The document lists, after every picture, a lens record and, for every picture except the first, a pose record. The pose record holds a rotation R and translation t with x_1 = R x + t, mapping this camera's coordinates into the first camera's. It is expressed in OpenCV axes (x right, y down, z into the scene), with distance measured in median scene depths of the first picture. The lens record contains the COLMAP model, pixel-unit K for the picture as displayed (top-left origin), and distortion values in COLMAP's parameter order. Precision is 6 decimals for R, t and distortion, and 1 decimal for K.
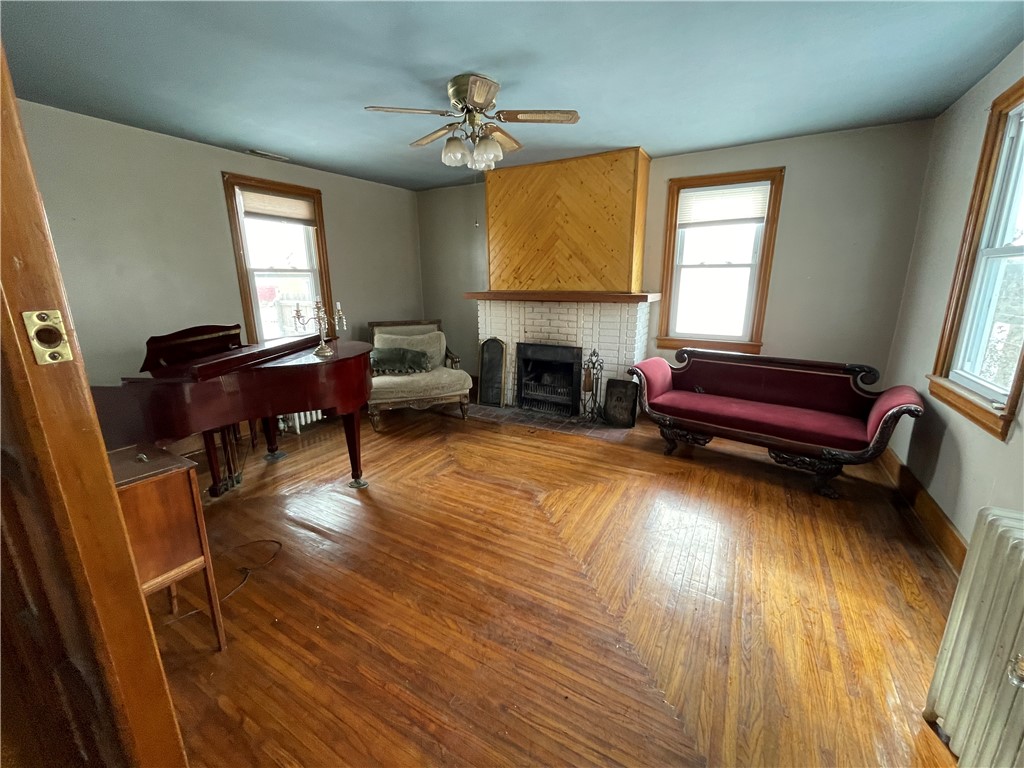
lens RADIAL K [[412.9, 0, 514.1], [0, 412.9, 385.7], [0, 0, 1]] dist [-0.000935, 0.000024]
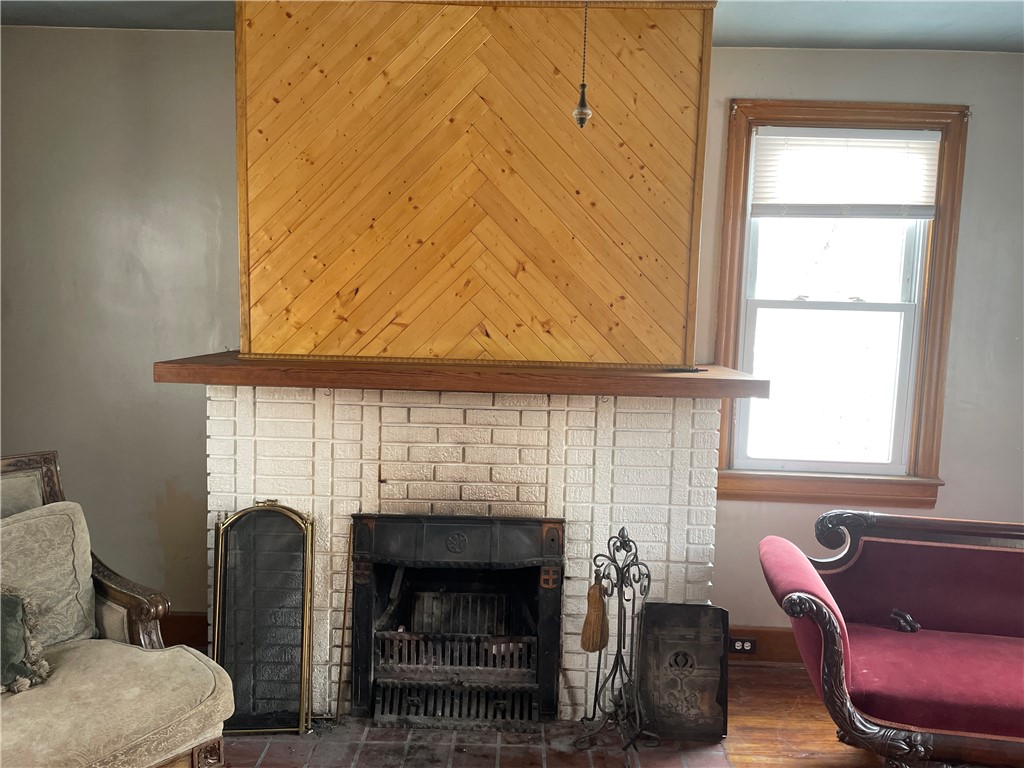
lens RADIAL K [[783.8, 0, 513.9], [0, 783.8, 379.6], [0, 0, 1]] dist [0.055157, -0.014206]
pose [[0.866926, -0.017360, 0.498135, -0.204809], [0.089368, 0.988612, -0.121078, -0.134743], [-0.490360, 0.149483, 0.858604, 0.435431]]
